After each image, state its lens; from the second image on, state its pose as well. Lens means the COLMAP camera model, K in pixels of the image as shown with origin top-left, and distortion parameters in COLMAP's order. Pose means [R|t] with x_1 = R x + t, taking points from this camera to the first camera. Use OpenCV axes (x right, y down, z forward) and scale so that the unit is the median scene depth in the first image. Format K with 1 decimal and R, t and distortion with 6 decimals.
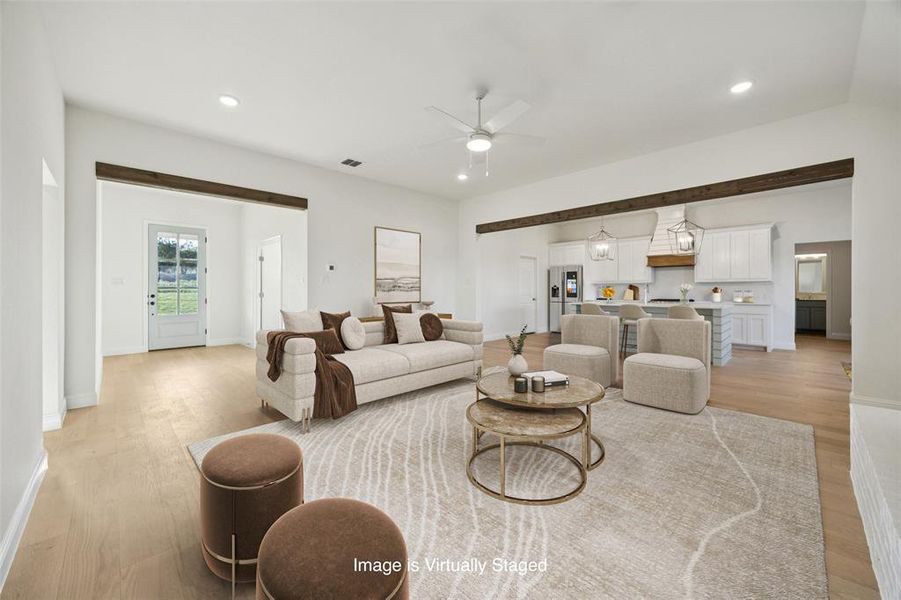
lens RADIAL K [[351.1, 0, 450.6], [0, 351.1, 291.1], [0, 0, 1]] dist [-0.004353, -0.000172]
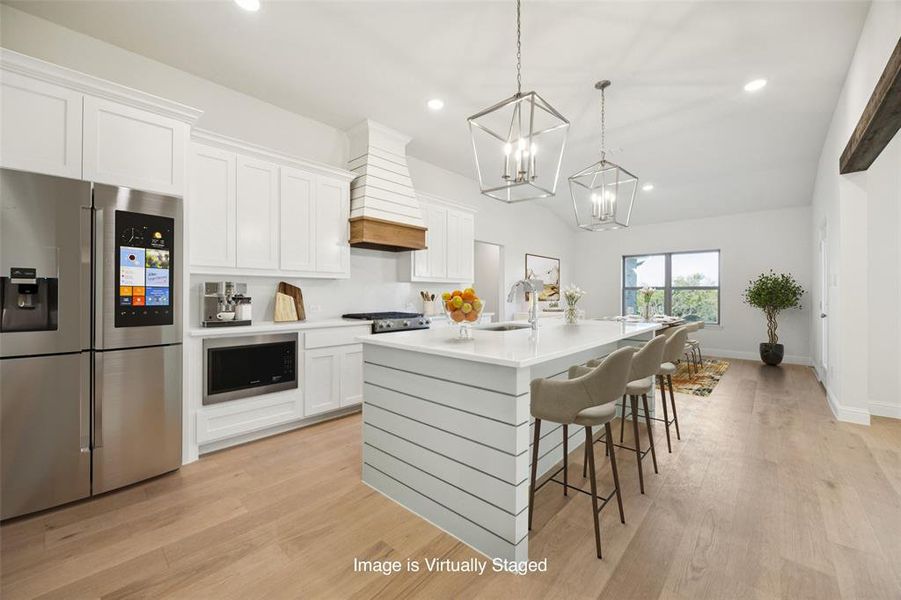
lens RADIAL K [[351.1, 0, 443.5], [0, 351.1, 294.2], [0, 0, 1]] dist [-0.004353, -0.000172]
pose [[-0.040991, 0.001343, 0.999159, 0.115263], [0.000263, 0.999999, -0.001333, -0.002713], [-0.999159, 0.000208, -0.040991, 0.918388]]
